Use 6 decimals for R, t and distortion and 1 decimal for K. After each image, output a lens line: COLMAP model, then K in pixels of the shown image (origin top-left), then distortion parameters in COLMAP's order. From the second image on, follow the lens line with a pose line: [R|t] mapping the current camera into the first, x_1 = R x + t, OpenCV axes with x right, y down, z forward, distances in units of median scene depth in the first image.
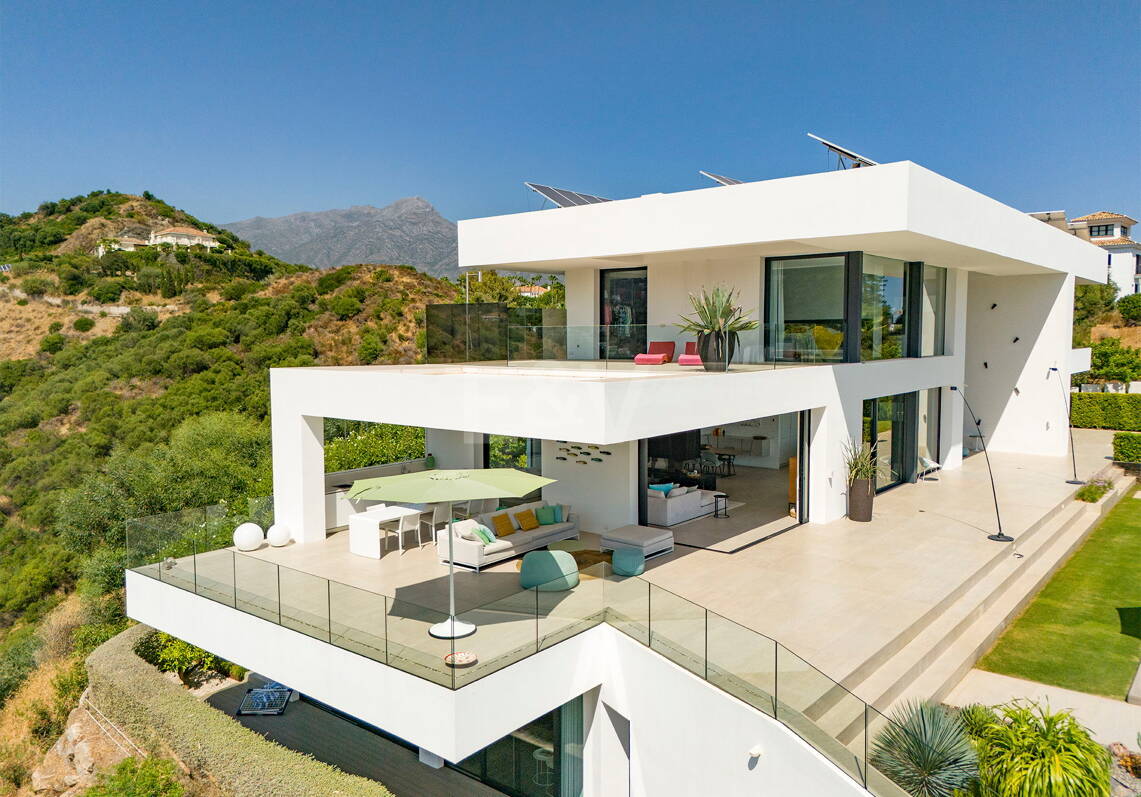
lens RADIAL K [[840.5, 0, 575.3], [0, 840.5, 399.2], [0, 0, 1]] dist [0.062350, -0.061638]
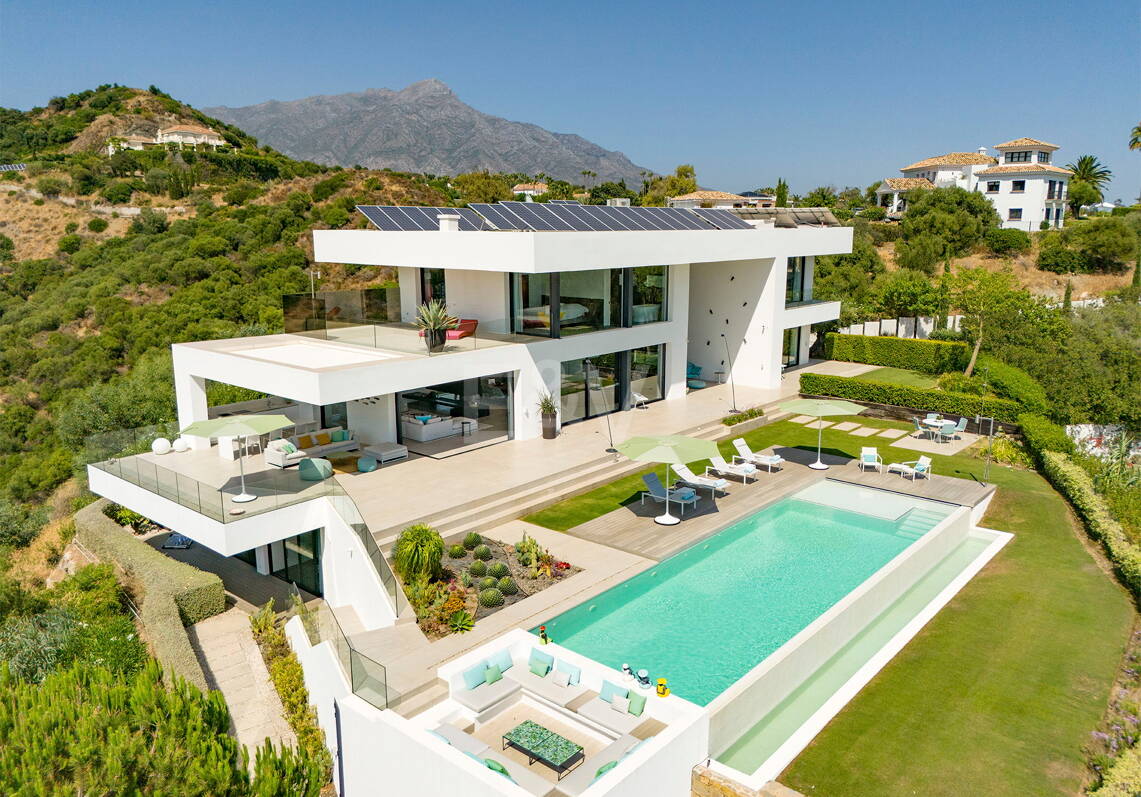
lens RADIAL K [[840.5, 0, 575.6], [0, 840.5, 396.4], [0, 0, 1]] dist [0.062350, -0.061638]
pose [[0.999666, 0.009898, -0.023888, 0.340935], [-0.006883, 0.992368, 0.123120, -0.106819], [0.024924, -0.122915, 0.992104, -0.461263]]
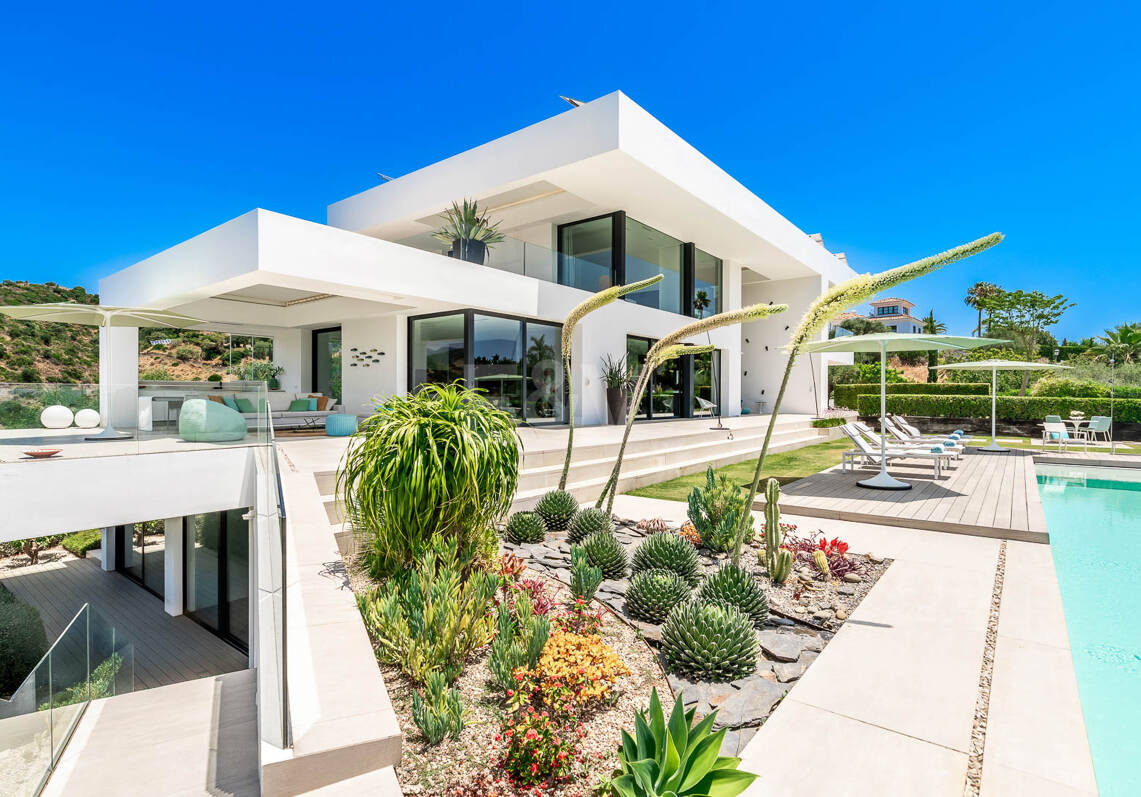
lens RADIAL K [[568.4, 0, 566.0], [0, 568.4, 401.2], [0, 0, 1]] dist [-0.000765, -0.000528]
pose [[0.999929, 0.008562, 0.008261, 0.209350], [-0.007958, 0.997473, -0.070596, 0.133902], [-0.008845, 0.070525, 0.997471, 0.161896]]
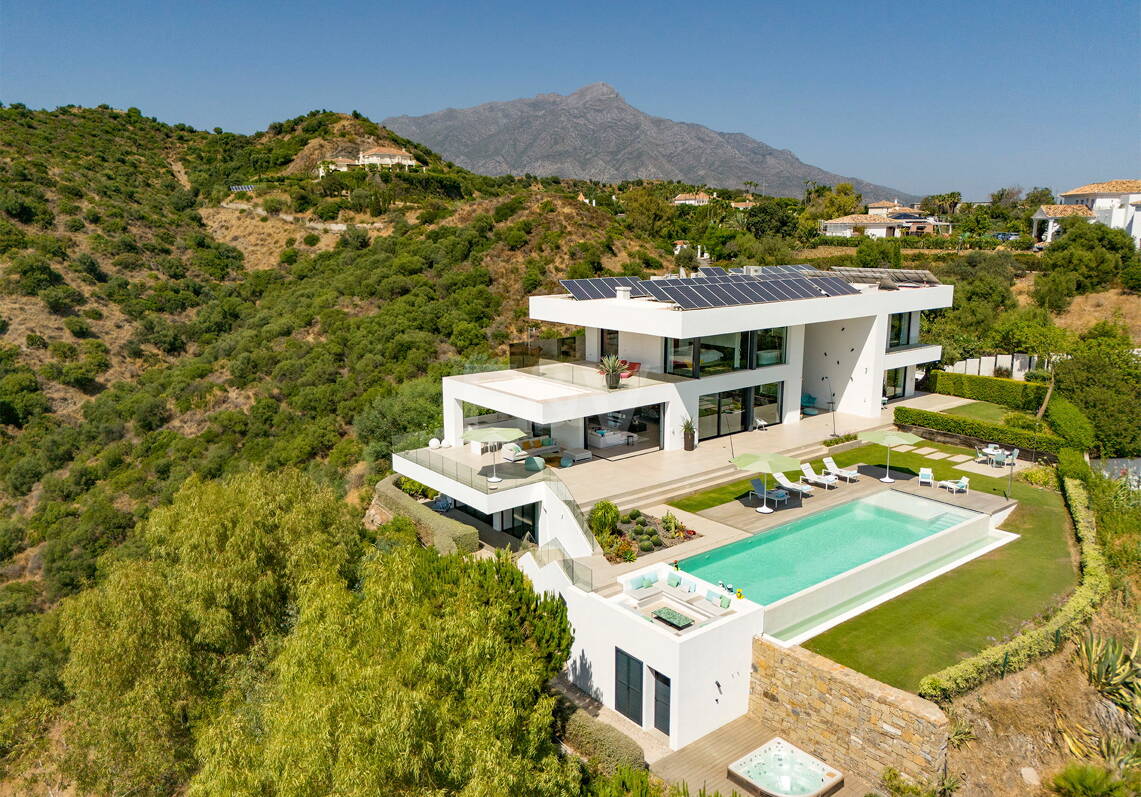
lens RADIAL K [[840.5, 0, 575.4], [0, 840.5, 398.6], [0, 0, 1]] dist [0.062350, -0.061638]
pose [[0.977542, 0.044990, -0.205883, 0.398394], [-0.018876, 0.991712, 0.127086, -0.220128], [0.209894, -0.120346, 0.970289, -0.989679]]
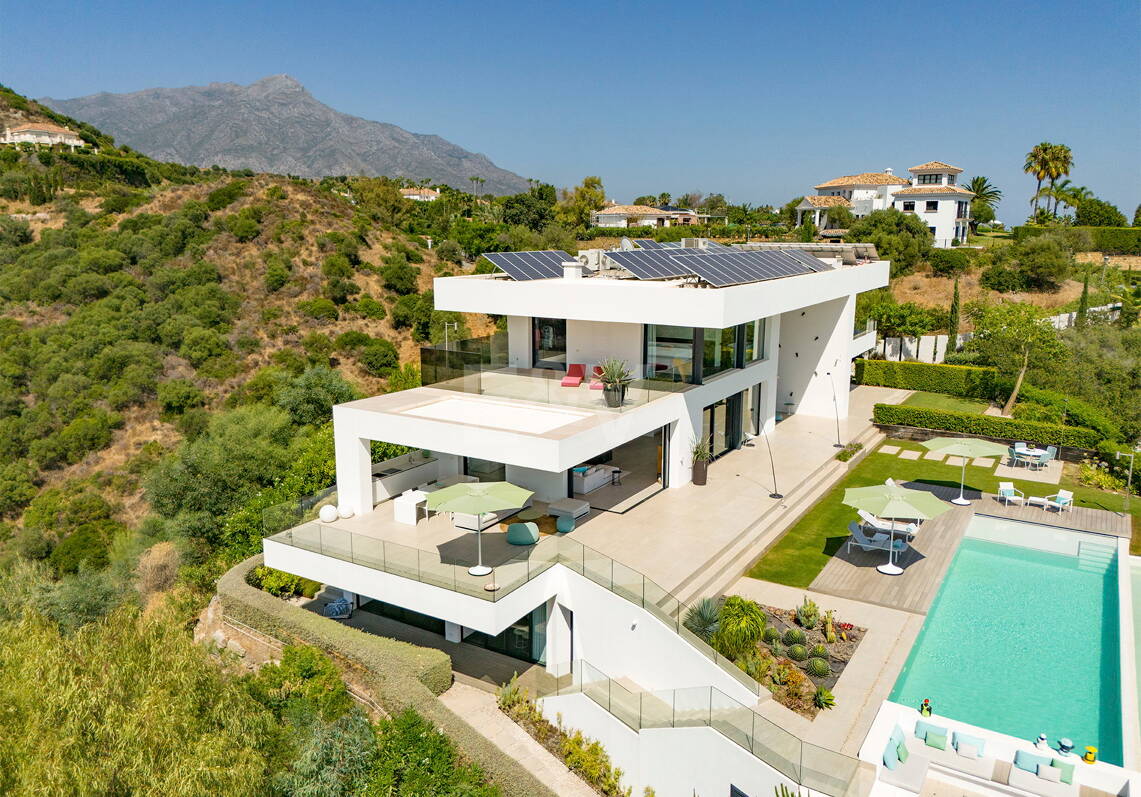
lens RADIAL K [[840.5, 0, 573.4], [0, 840.5, 394.0], [0, 0, 1]] dist [0.062350, -0.061638]
pose [[0.991509, -0.018741, 0.128684, -0.089143], [0.003498, 0.993046, 0.117671, -0.178219], [-0.129994, -0.116222, 0.984680, -0.440573]]
